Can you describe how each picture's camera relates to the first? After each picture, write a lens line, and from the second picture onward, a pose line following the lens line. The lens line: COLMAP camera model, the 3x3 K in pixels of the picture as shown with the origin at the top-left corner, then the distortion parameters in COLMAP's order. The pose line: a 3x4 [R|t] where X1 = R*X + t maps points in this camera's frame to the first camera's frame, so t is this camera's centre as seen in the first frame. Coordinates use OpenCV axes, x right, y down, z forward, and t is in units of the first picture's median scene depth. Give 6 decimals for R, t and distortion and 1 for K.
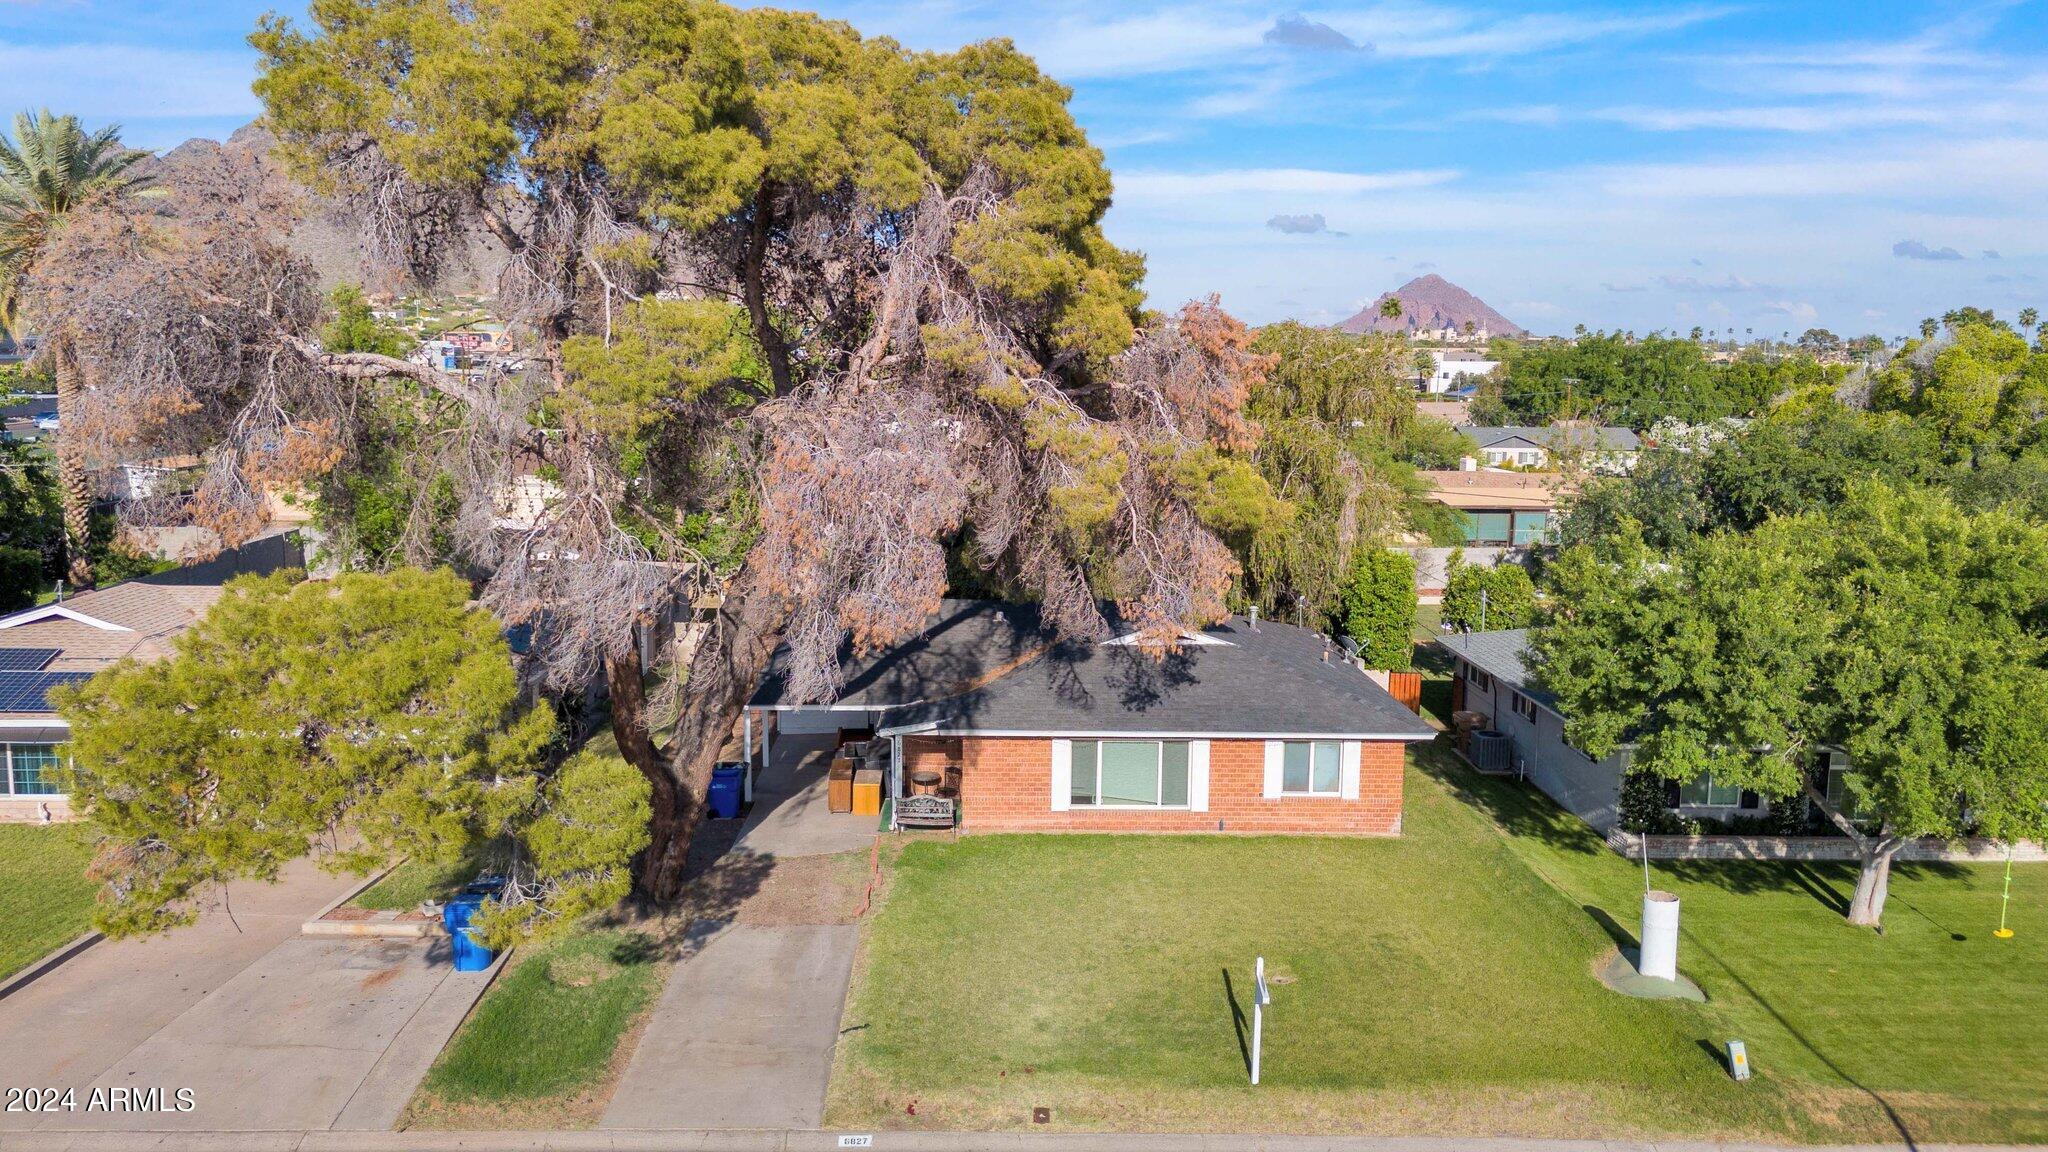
lens RADIAL K [[1506.3, 0, 1024.0], [0, 1506.3, 576.0], [0, 0, 1]] dist [0.073172, -0.066891]
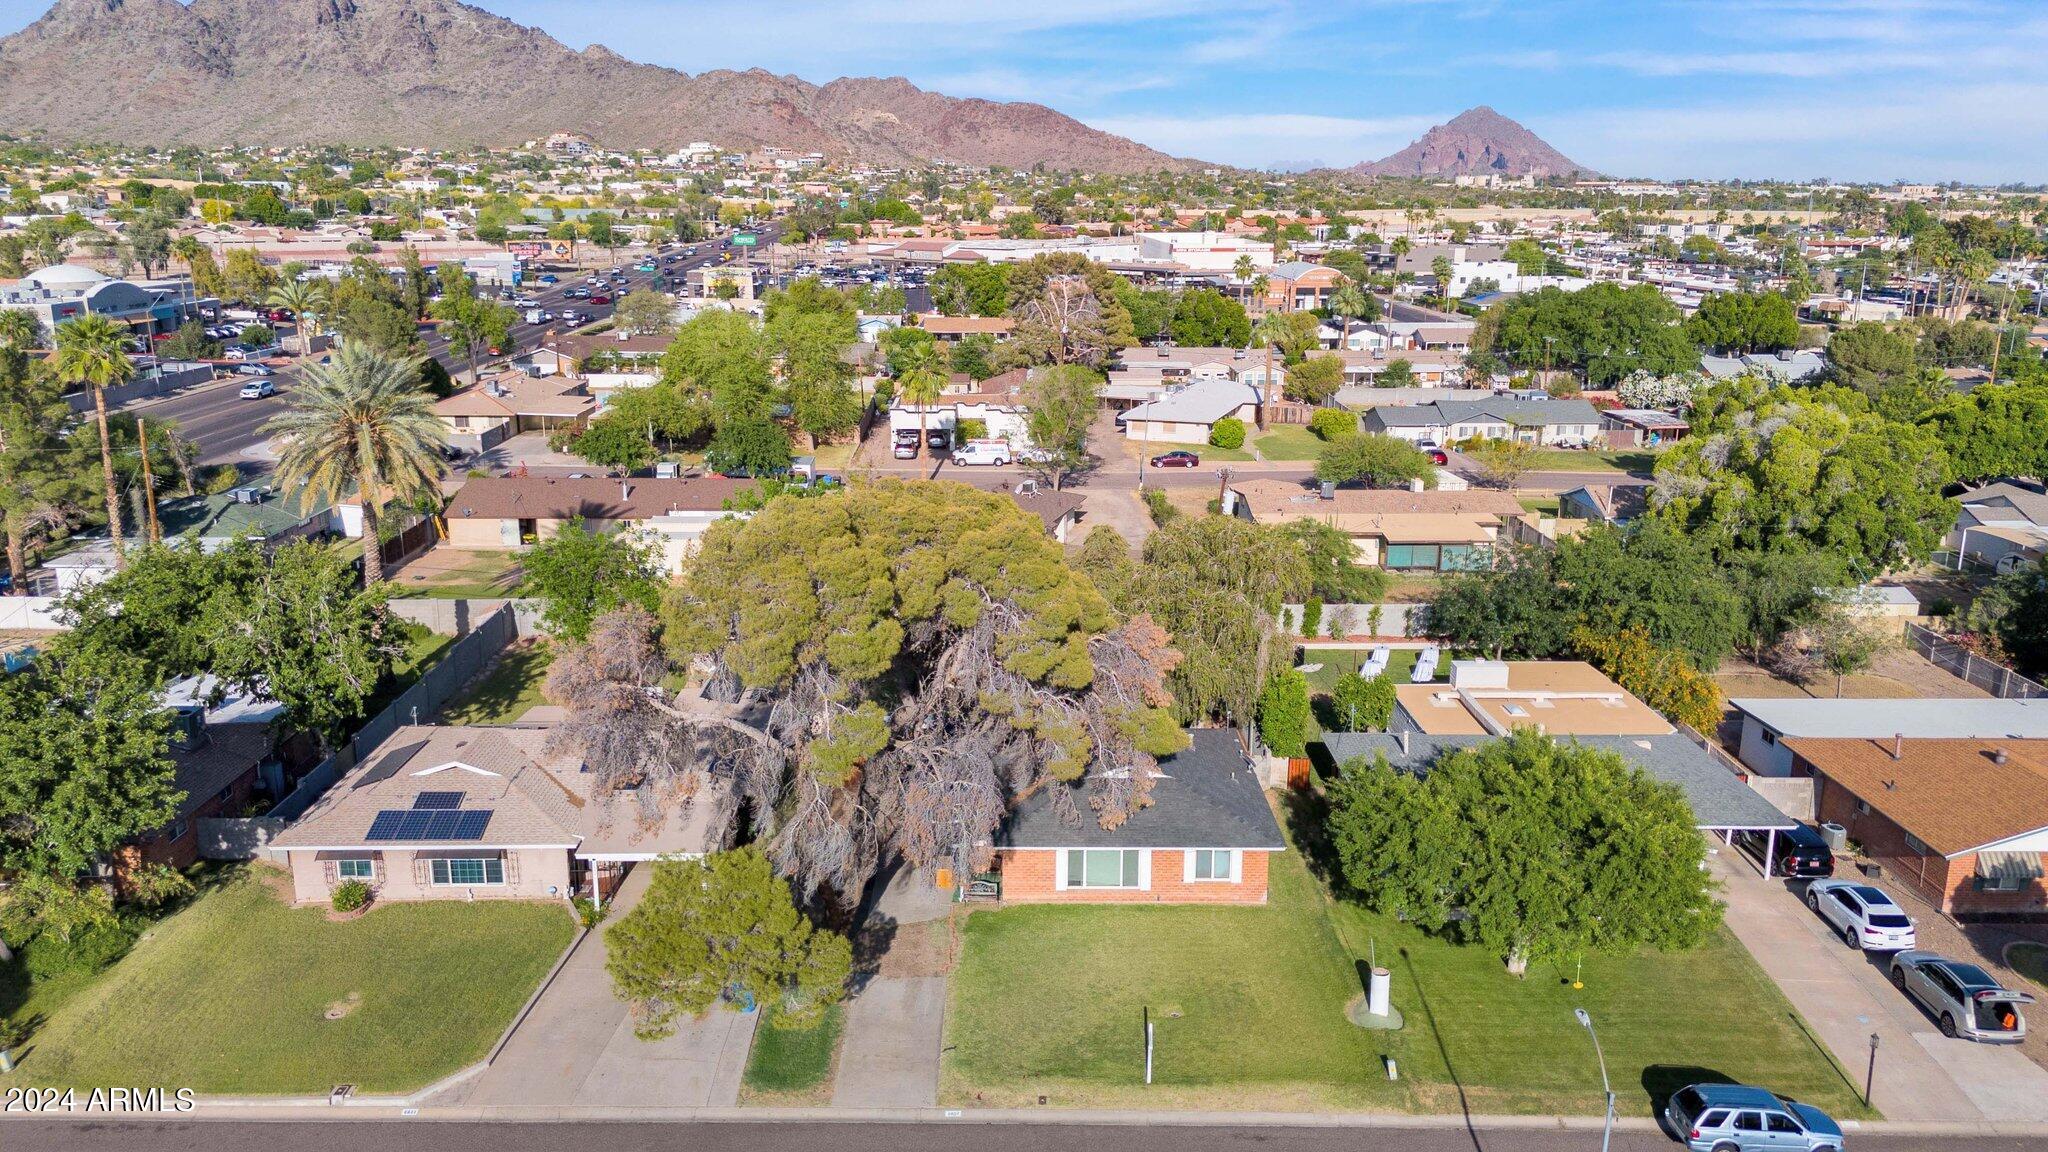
lens RADIAL K [[1502.8, 0, 1020.6], [0, 1502.8, 578.4], [0, 0, 1]] dist [0.068686, -0.064285]
pose [[0.999609, -0.004018, -0.027685, 0.030889], [0.006803, 0.994840, 0.101227, -0.413482], [0.027136, -0.101375, 0.994478, -0.721459]]
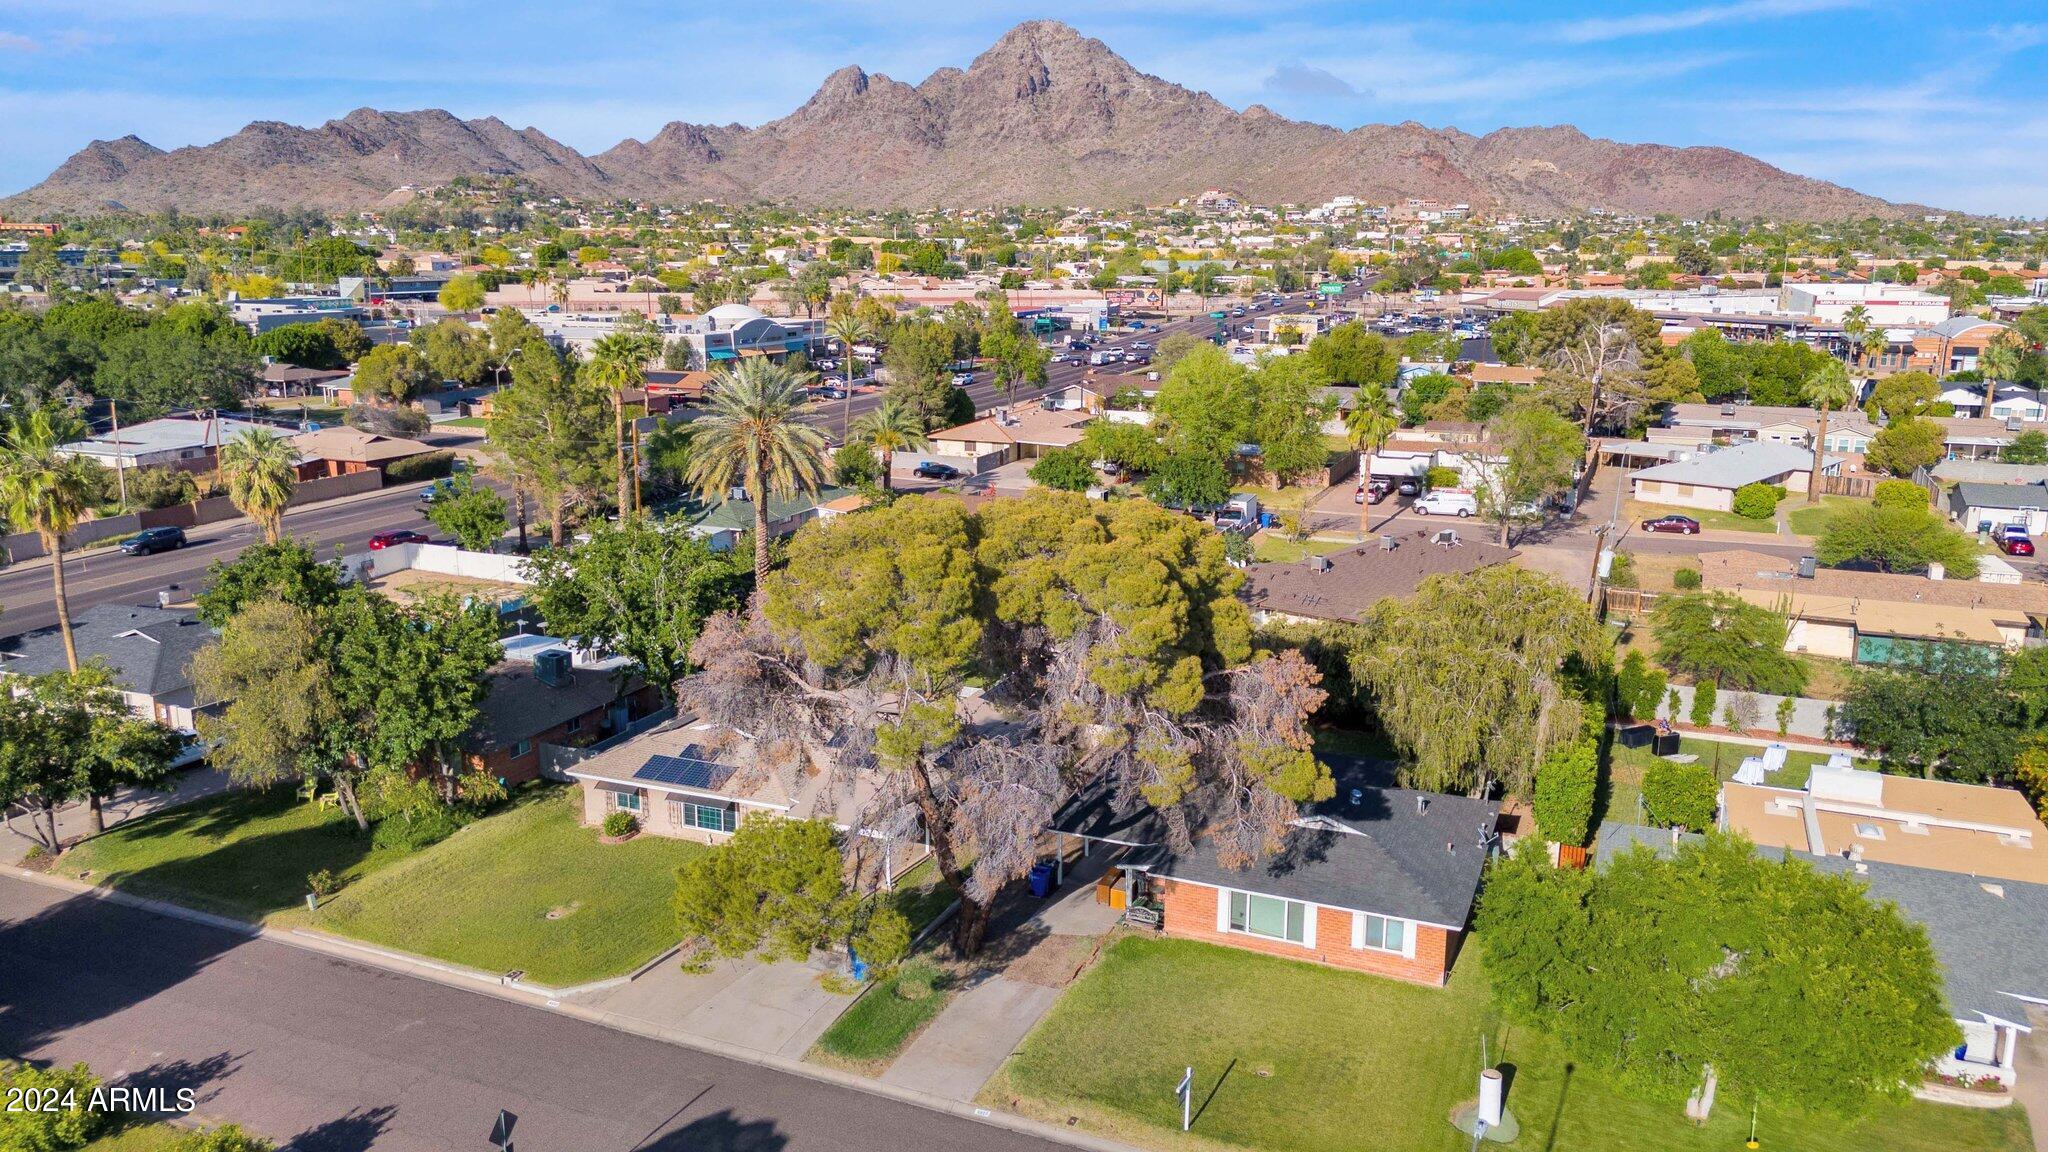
lens RADIAL K [[1502.8, 0, 1020.6], [0, 1502.8, 578.4], [0, 0, 1]] dist [0.068686, -0.064285]
pose [[0.906531, 0.081005, -0.414294, 0.540060], [-0.053558, 0.995556, 0.077465, -0.385226], [0.418728, -0.048035, 0.906841, -0.614866]]
